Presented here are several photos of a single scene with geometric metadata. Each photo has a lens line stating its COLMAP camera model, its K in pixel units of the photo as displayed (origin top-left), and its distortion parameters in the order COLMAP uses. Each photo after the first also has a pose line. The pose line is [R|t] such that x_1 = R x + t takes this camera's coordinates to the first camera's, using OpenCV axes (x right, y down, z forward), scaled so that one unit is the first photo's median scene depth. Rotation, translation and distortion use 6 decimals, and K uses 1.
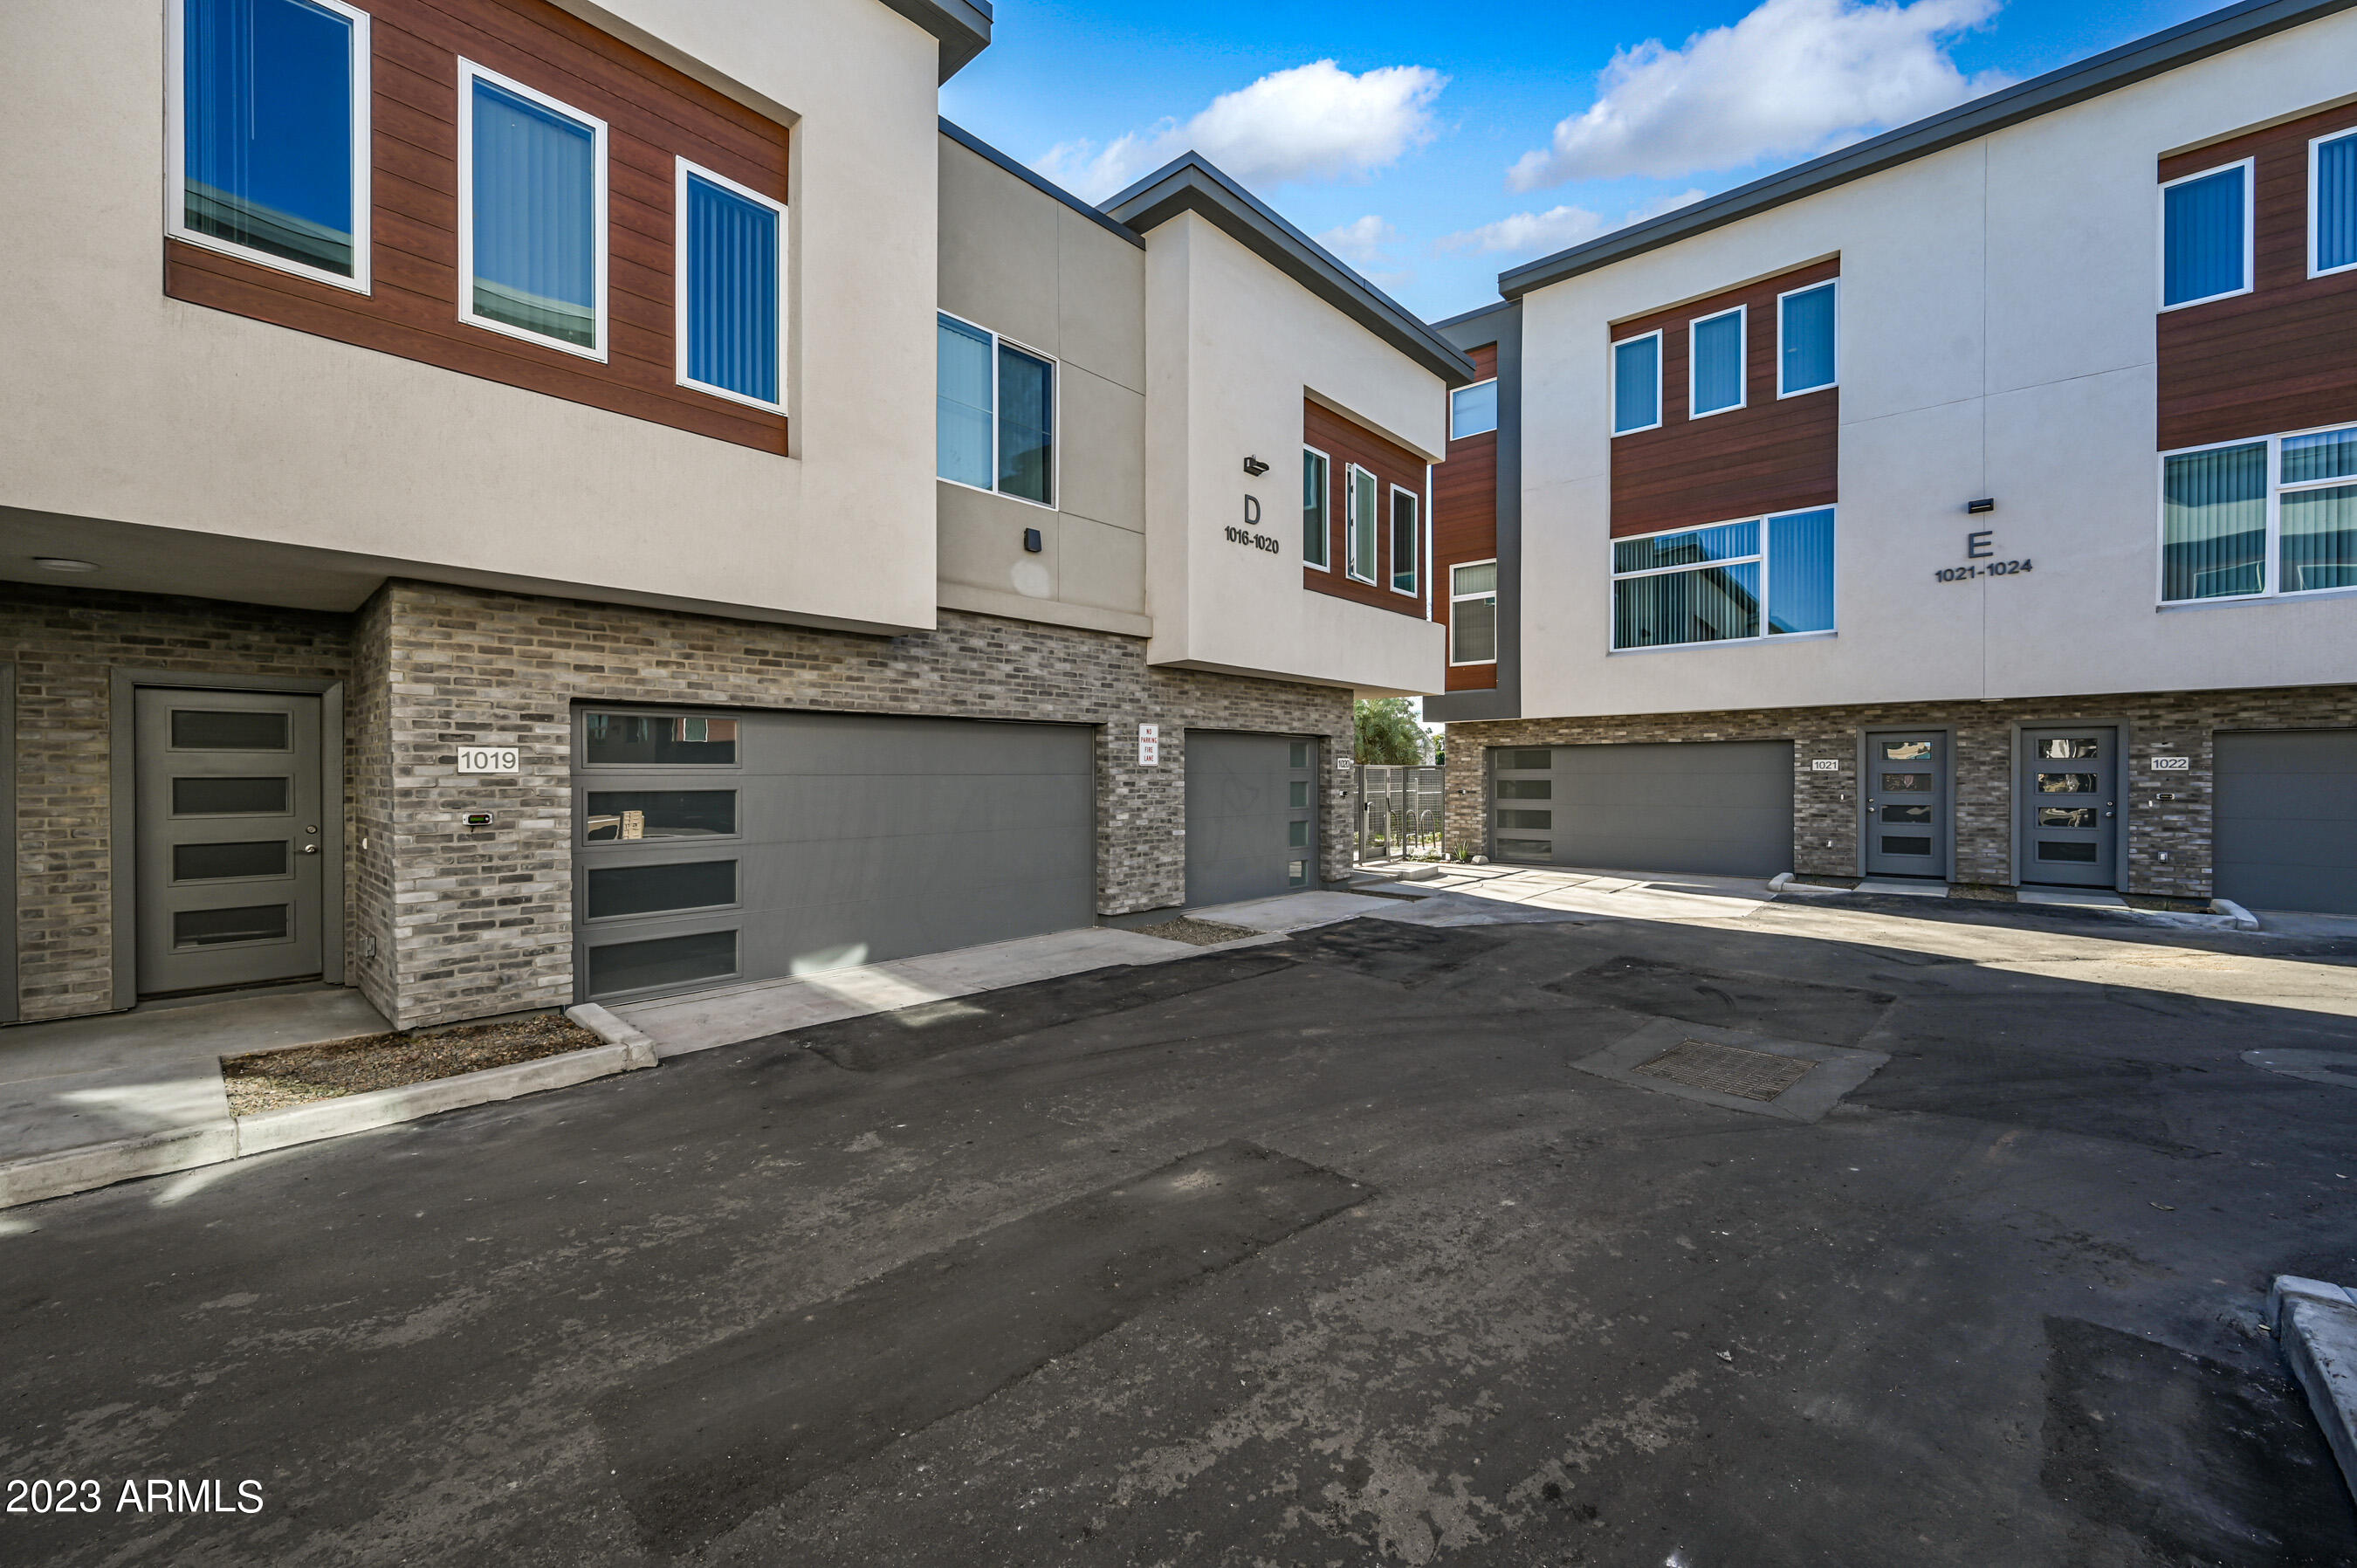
lens RADIAL K [[955.4, 0, 1175.7], [0, 955.4, 776.1], [0, 0, 1]] dist [0.000491, -0.000009]
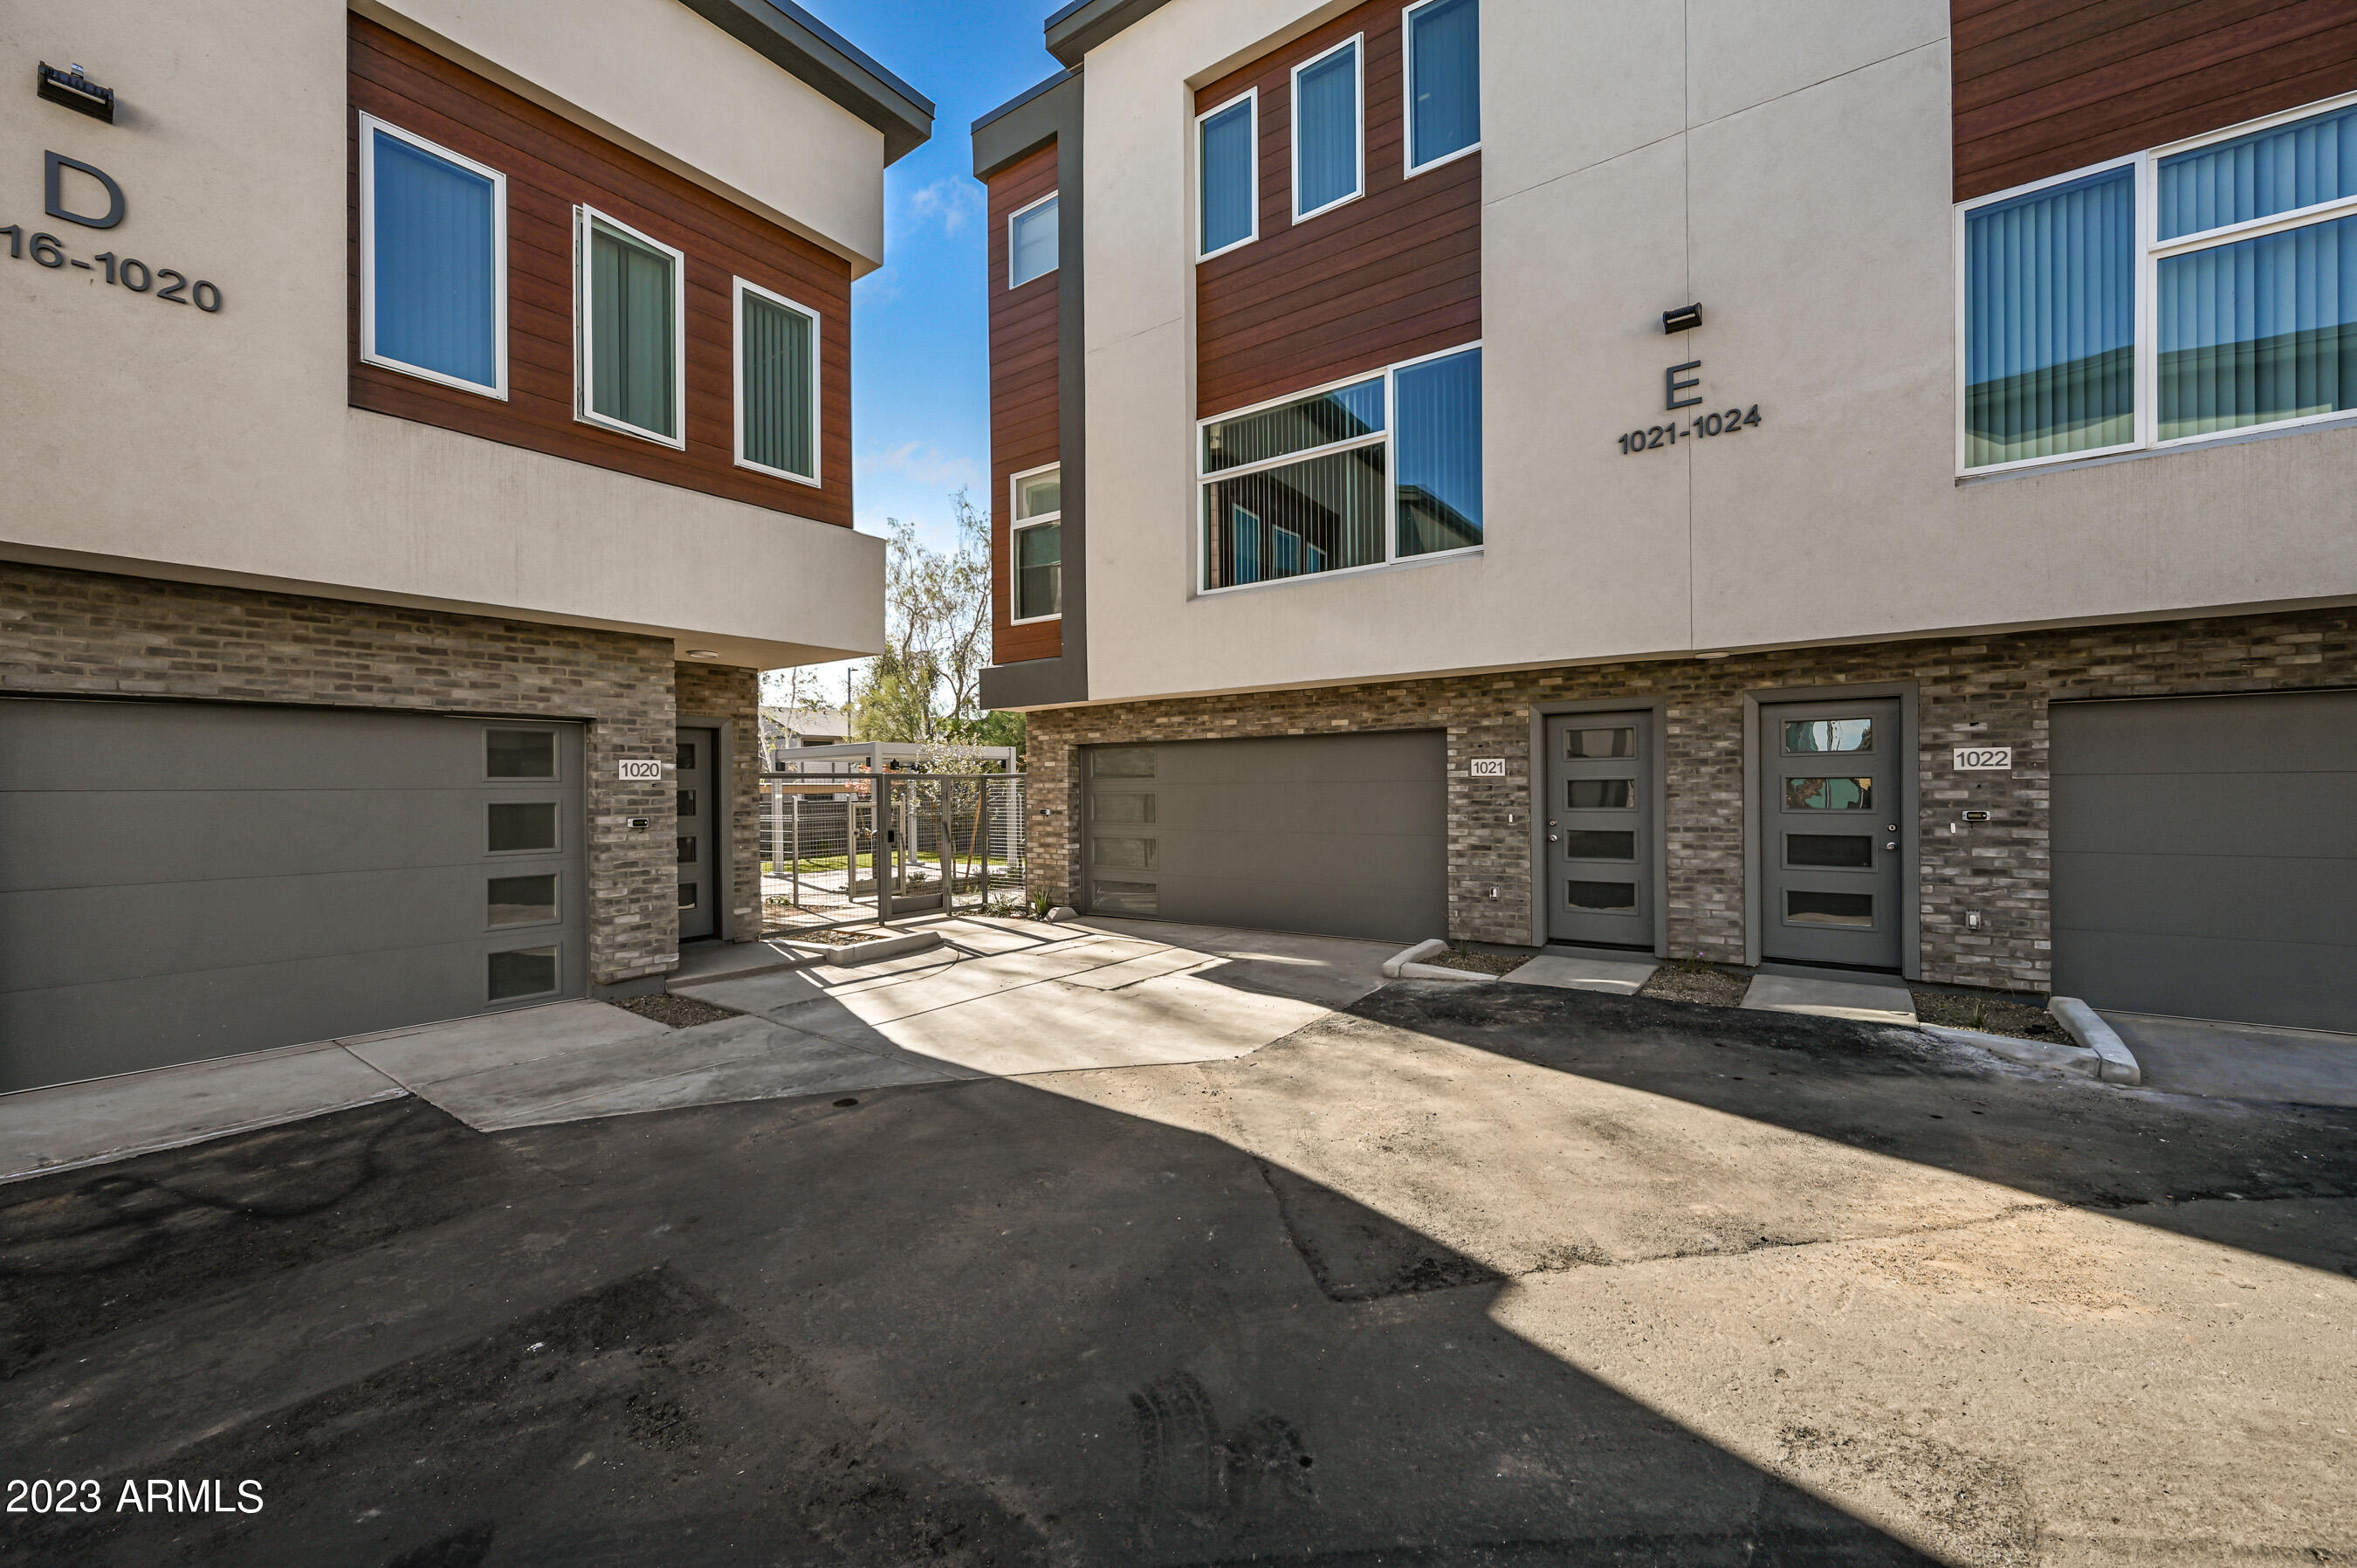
lens RADIAL K [[955.4, 0, 1190.4], [0, 955.4, 787.6], [0, 0, 1]] dist [0.000491, -0.000009]
pose [[0.994941, -0.008410, 0.100105, 0.482096], [0.008831, 0.999954, -0.003762, 0.002482], [-0.100068, 0.004627, 0.994970, 0.451046]]
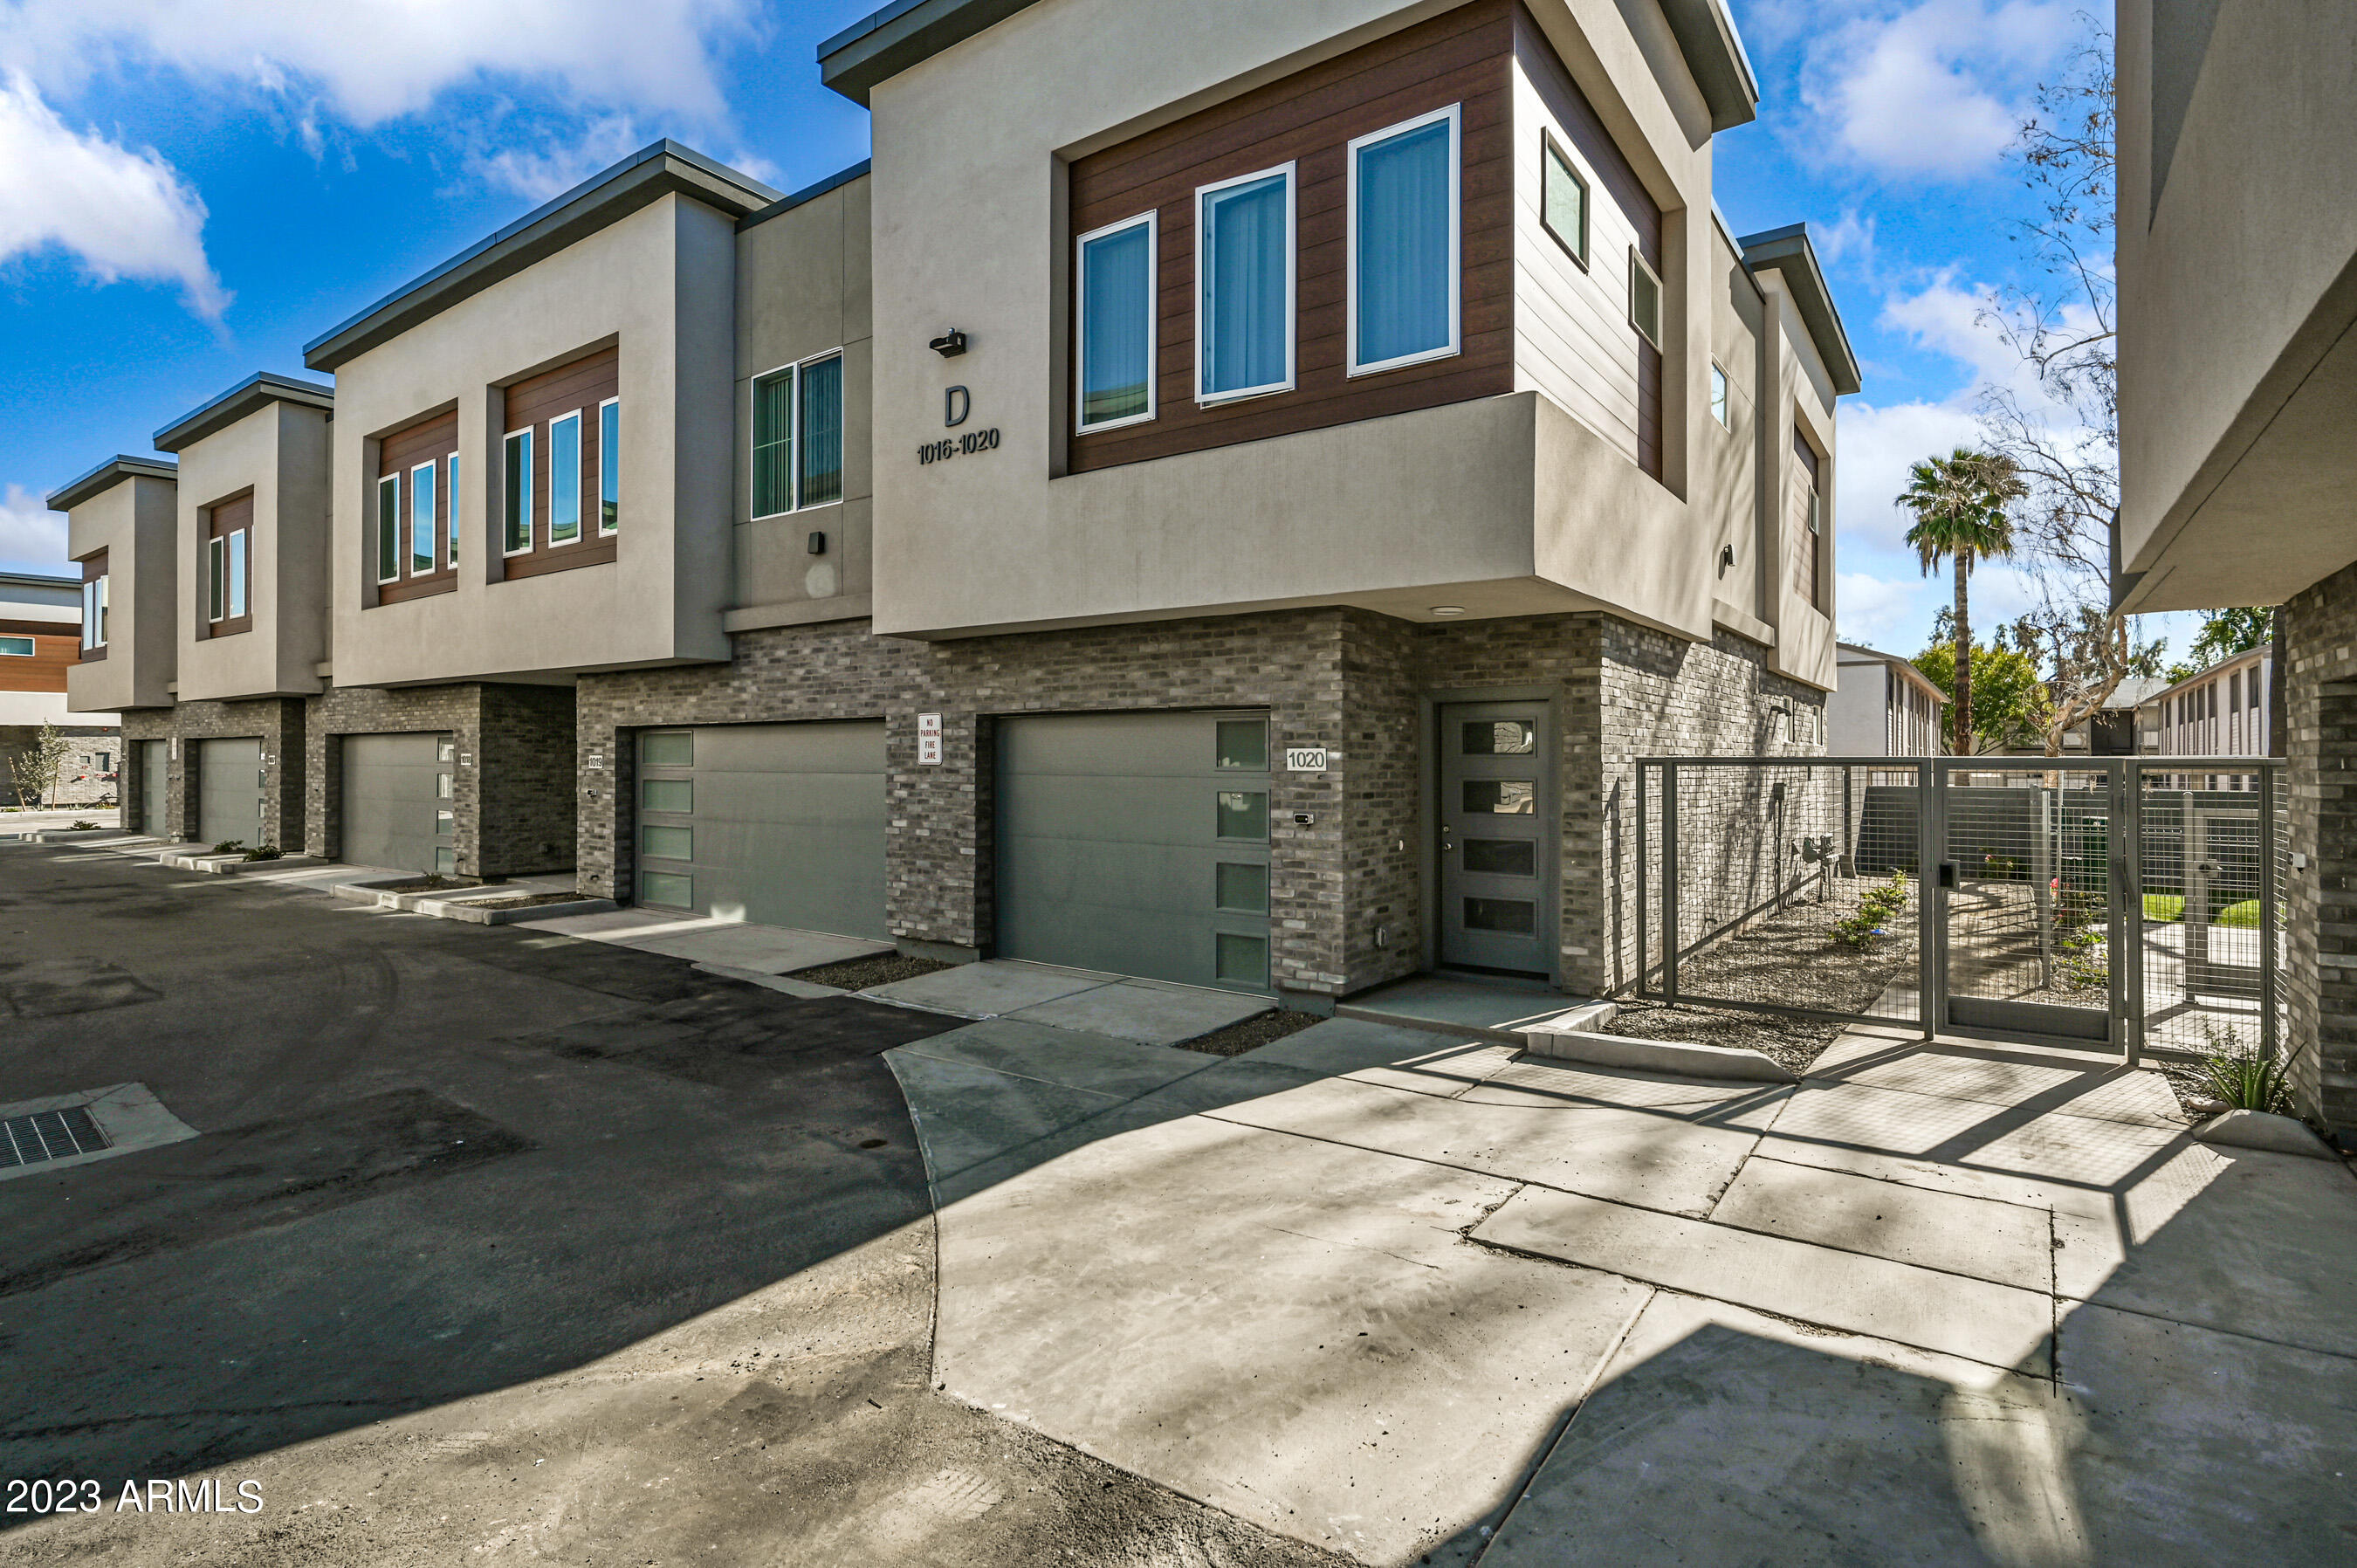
lens RADIAL K [[1126.9, 0, 1188.8], [0, 1126.9, 749.8], [0, 0, 1]] dist [-0.006557, -0.000582]
pose [[0.113534, -0.013299, -0.993445, 0.823793], [-0.009109, 0.999854, -0.014426, -0.009750], [0.993492, 0.010687, 0.113396, 0.956152]]
